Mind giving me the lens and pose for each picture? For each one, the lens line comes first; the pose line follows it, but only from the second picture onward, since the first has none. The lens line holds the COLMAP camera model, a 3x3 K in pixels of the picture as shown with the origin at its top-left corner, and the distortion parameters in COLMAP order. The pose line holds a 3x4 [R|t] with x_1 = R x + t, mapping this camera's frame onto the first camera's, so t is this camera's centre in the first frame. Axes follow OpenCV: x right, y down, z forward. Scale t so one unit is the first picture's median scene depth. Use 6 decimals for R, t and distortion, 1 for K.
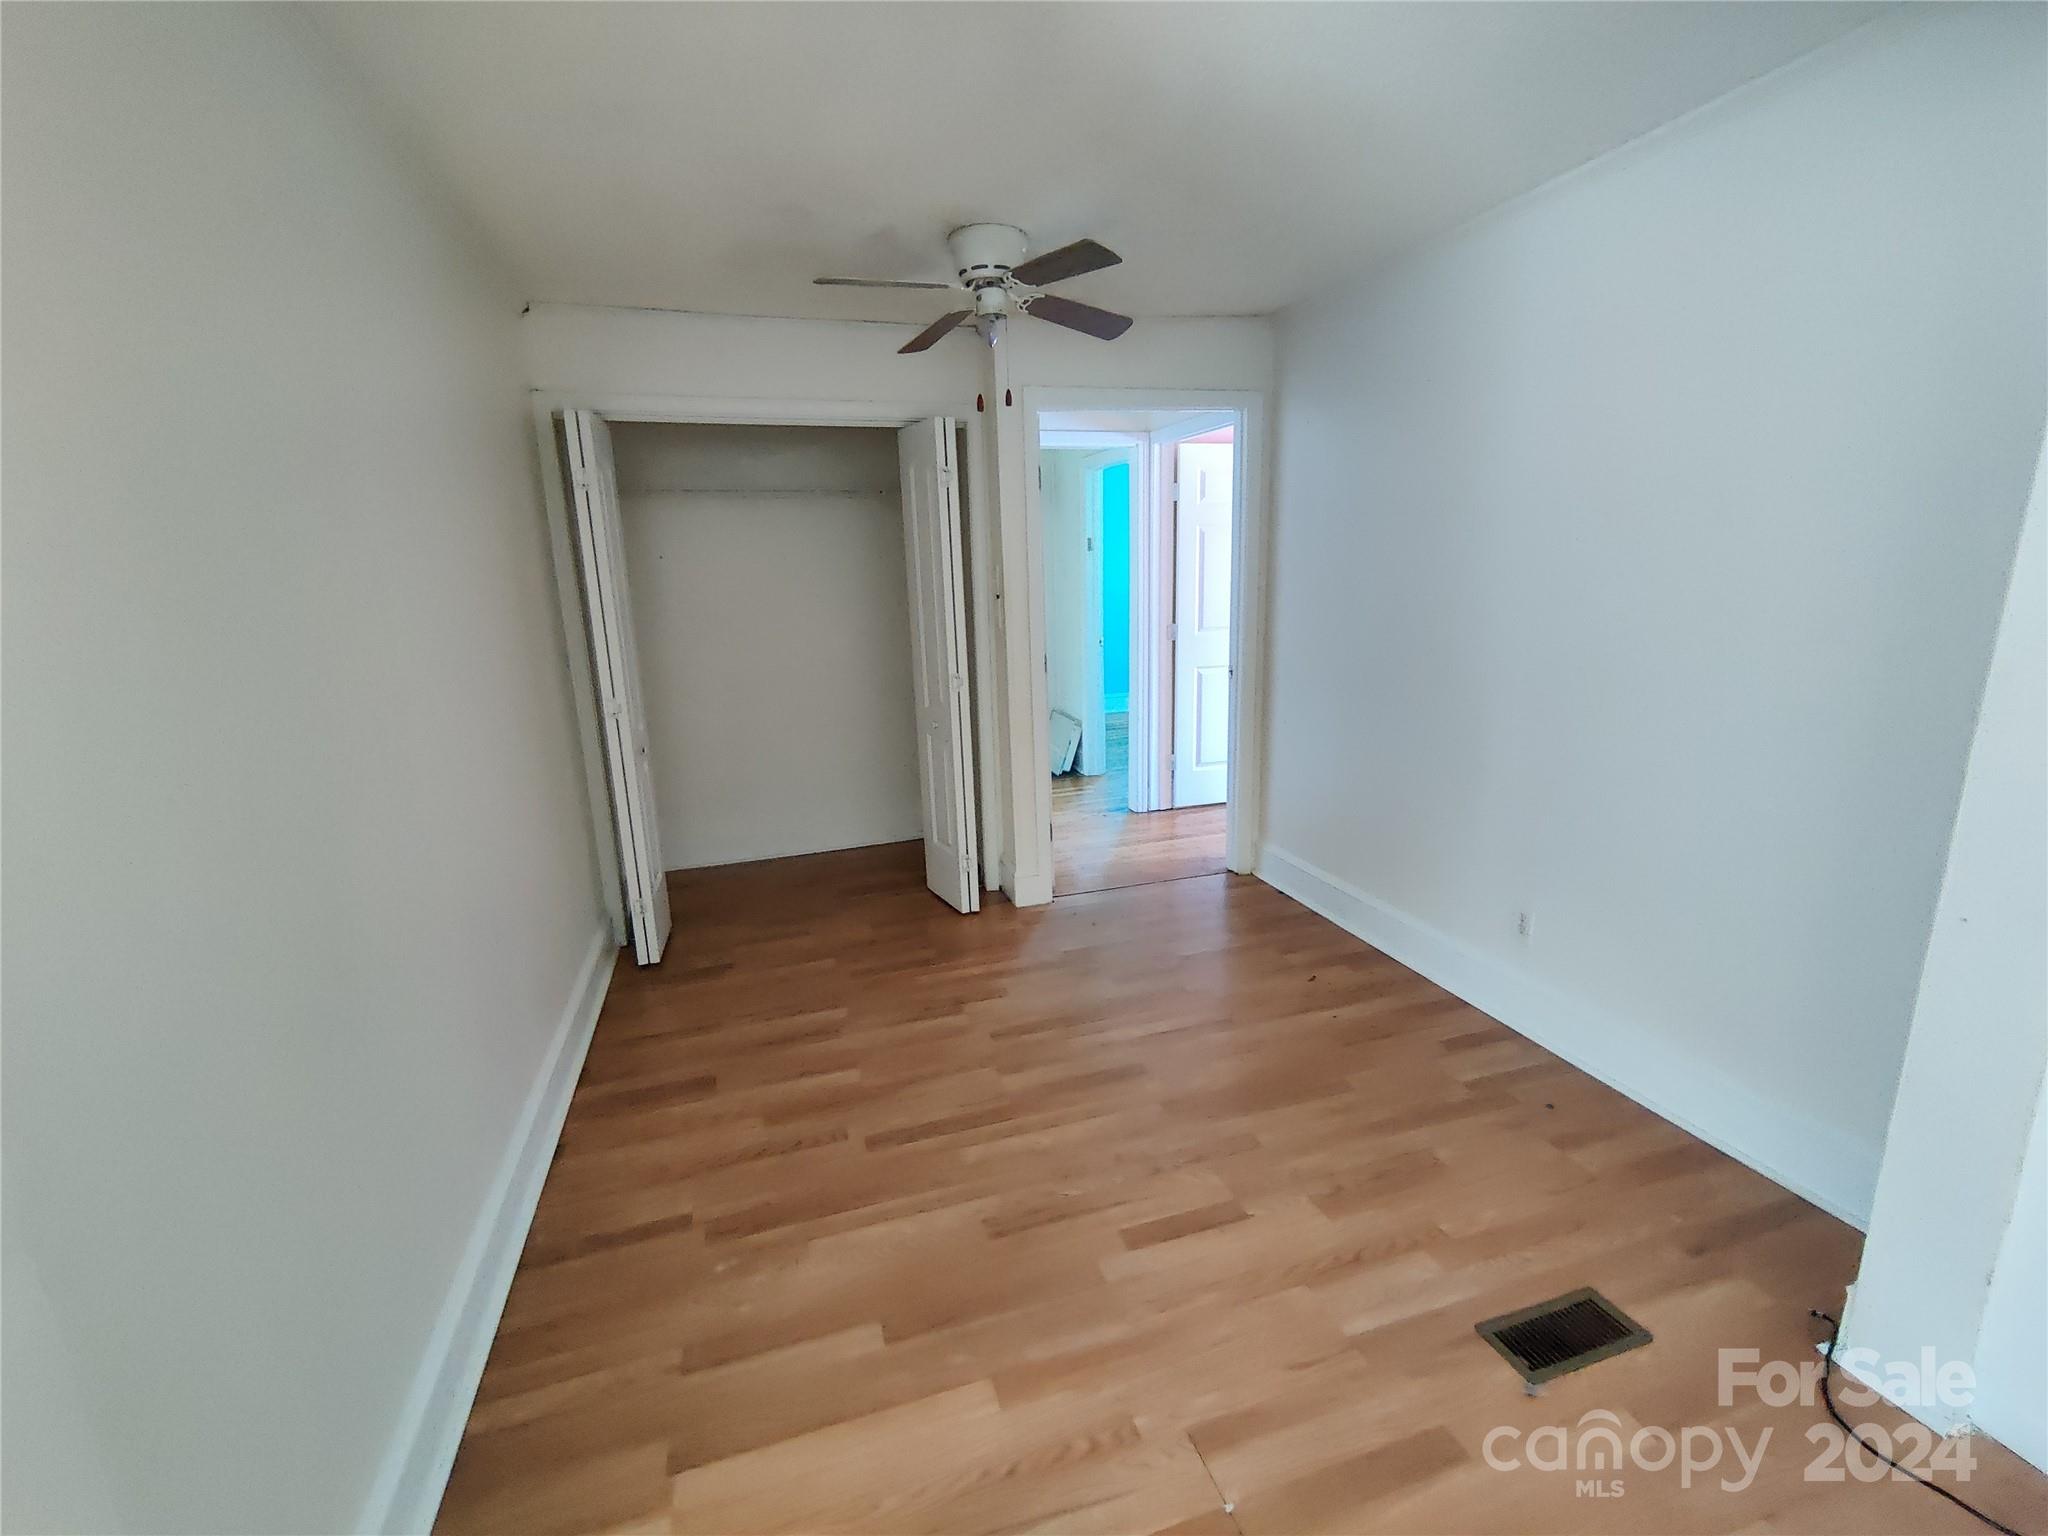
lens RADIAL K [[890.2, 0, 1018.5], [0, 890.2, 776.0], [0, 0, 1]] dist [0.002135, 0.000706]
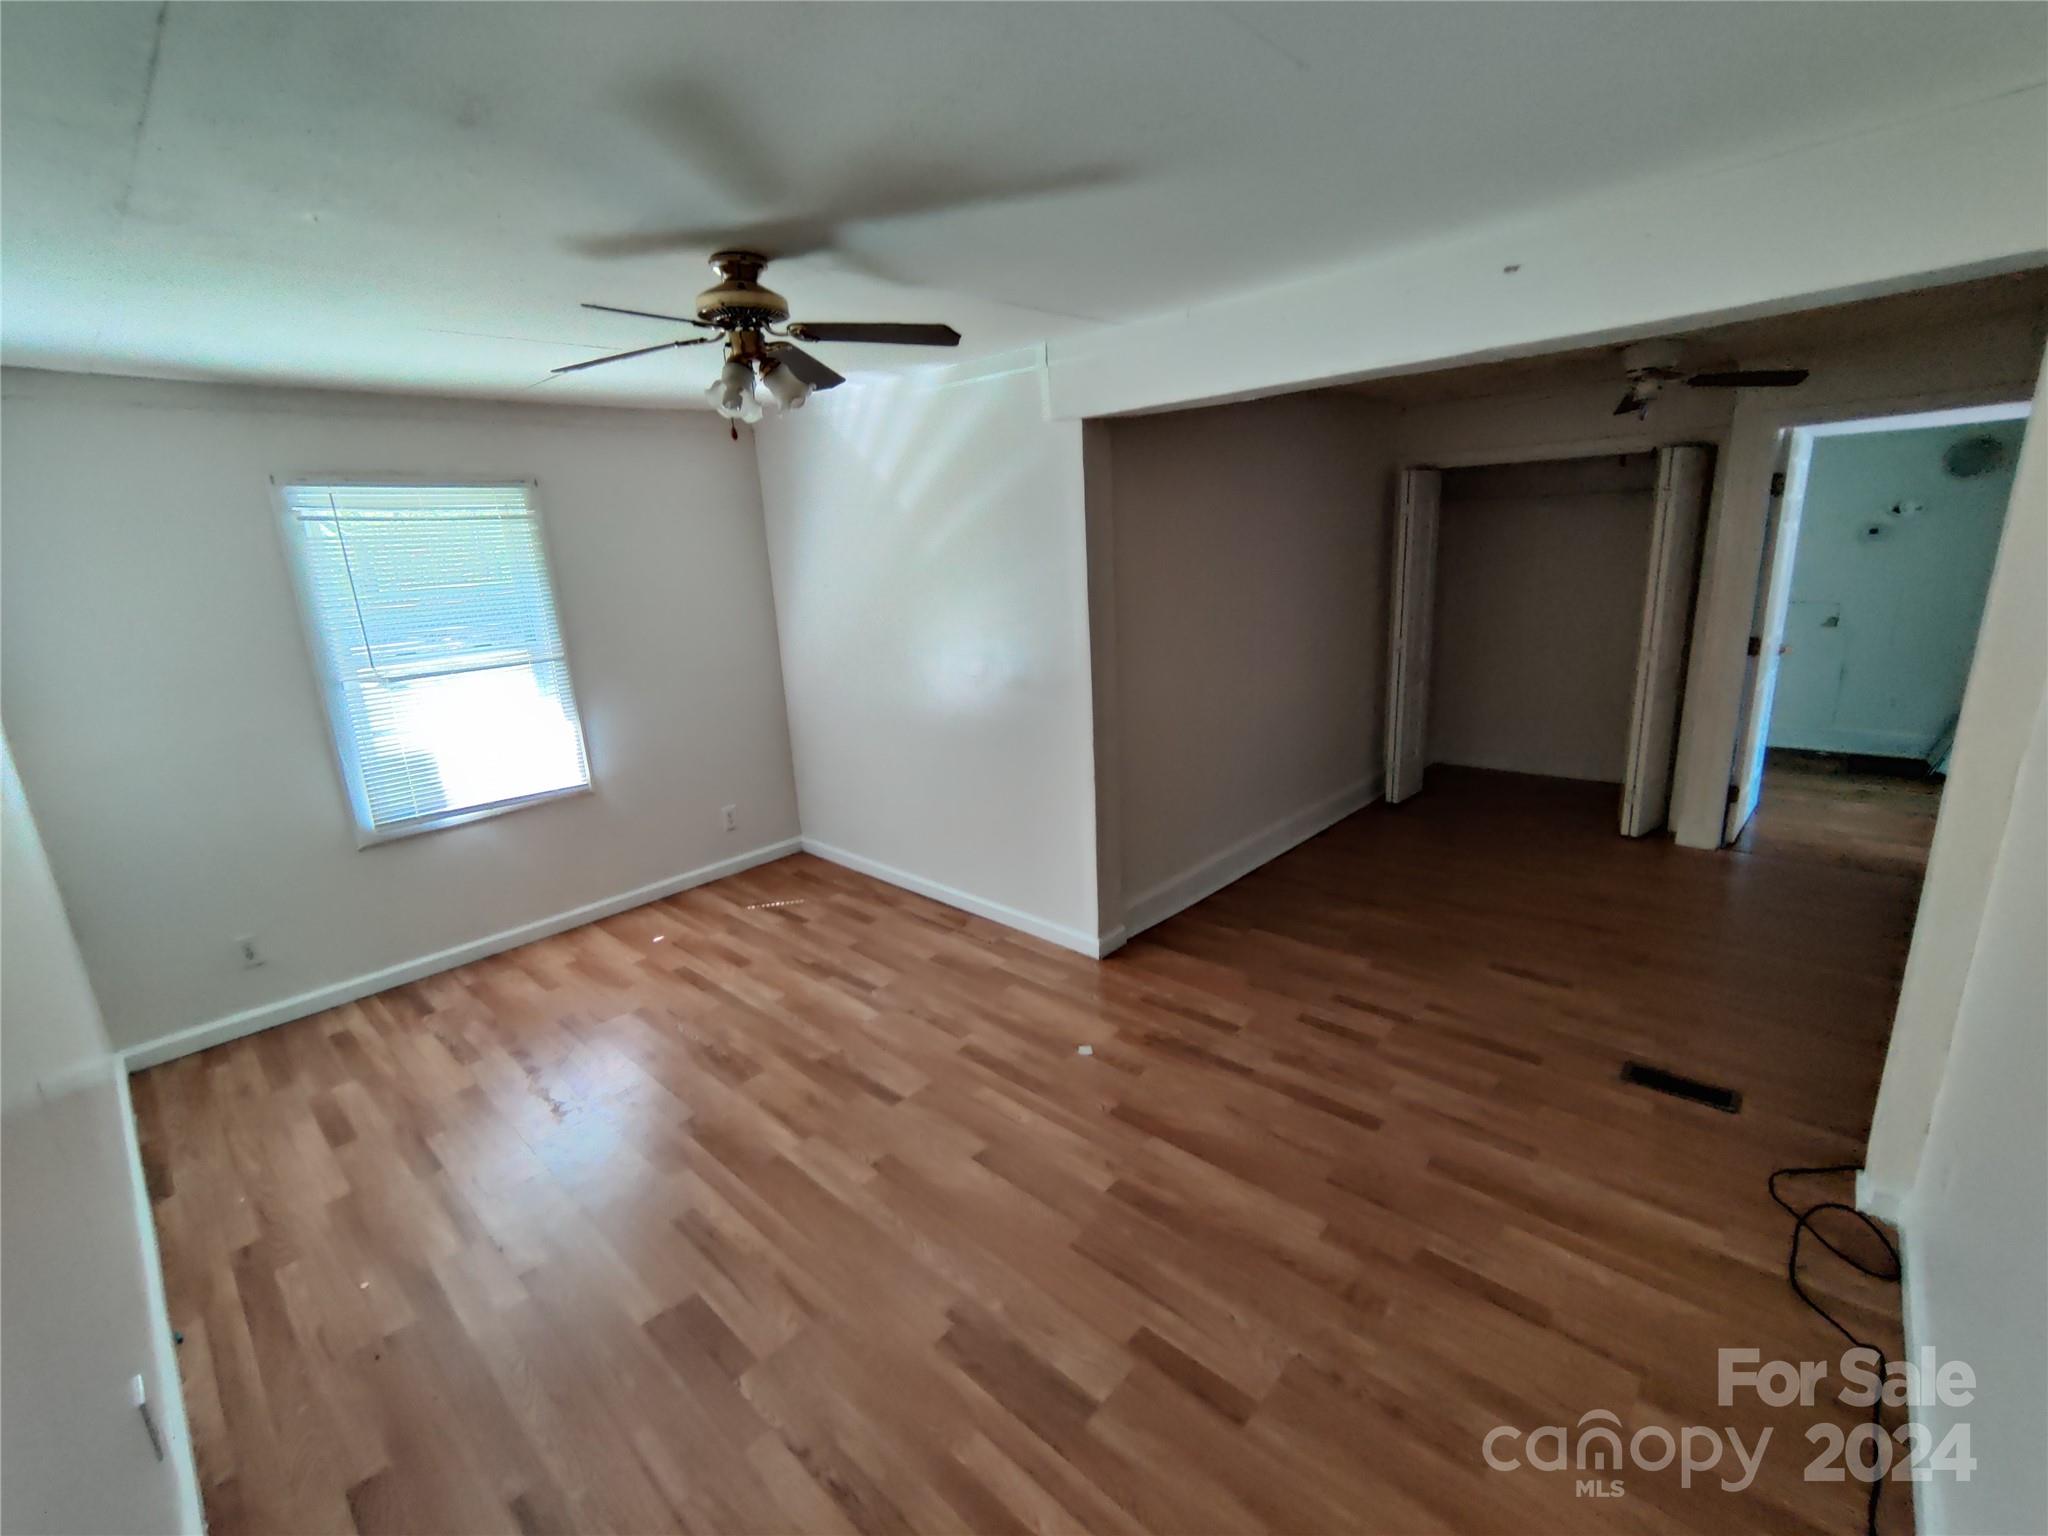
lens RADIAL K [[890.2, 0, 1028.9], [0, 890.2, 771.6], [0, 0, 1]] dist [0.002135, 0.000706]
pose [[0.497344, 0.215529, -0.840355, 1.008630], [-0.163817, 0.974554, 0.152997, 0.019666], [0.851947, 0.061572, 0.519996, -0.696667]]
